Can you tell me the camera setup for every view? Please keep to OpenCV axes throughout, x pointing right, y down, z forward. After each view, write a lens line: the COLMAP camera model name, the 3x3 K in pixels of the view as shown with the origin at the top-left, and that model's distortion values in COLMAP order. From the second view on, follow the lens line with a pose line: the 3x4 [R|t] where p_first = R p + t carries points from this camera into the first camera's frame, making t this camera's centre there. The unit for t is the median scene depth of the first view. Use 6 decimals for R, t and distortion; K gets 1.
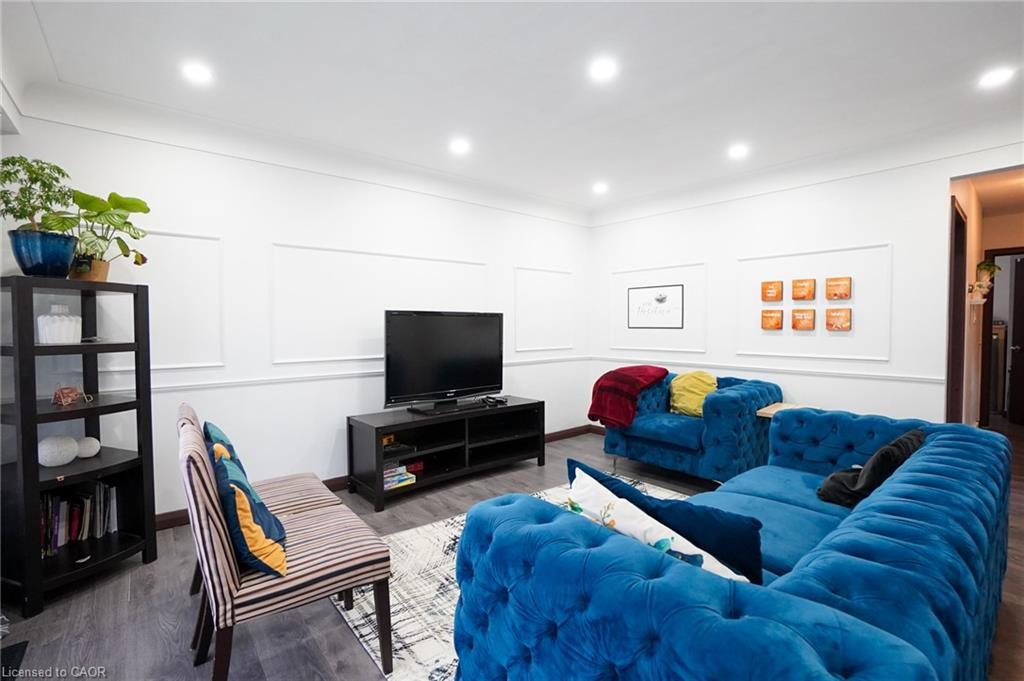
lens RADIAL K [[471.0, 0, 512.7], [0, 471.0, 339.7], [0, 0, 1]] dist [-0.022664, 0.001763]
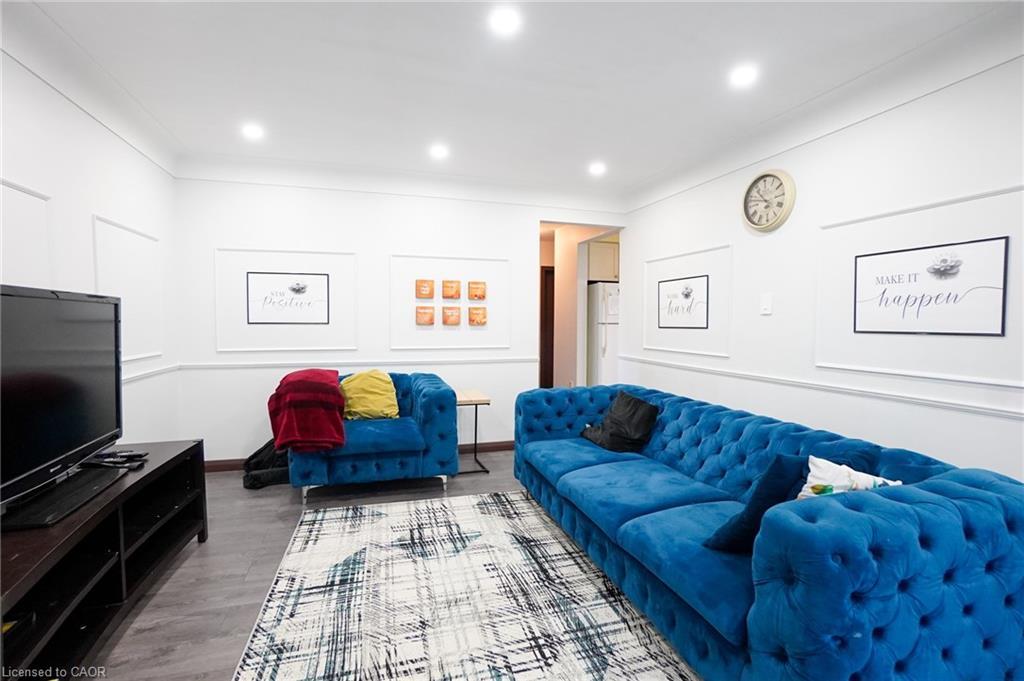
lens RADIAL K [[471.0, 0, 508.5], [0, 471.0, 335.9], [0, 0, 1]] dist [-0.022664, 0.001763]
pose [[0.395033, -0.029608, 0.918190, -0.377291], [0.021768, 0.999502, 0.022865, -0.017067], [-0.918409, 0.010954, 0.395481, 0.404822]]
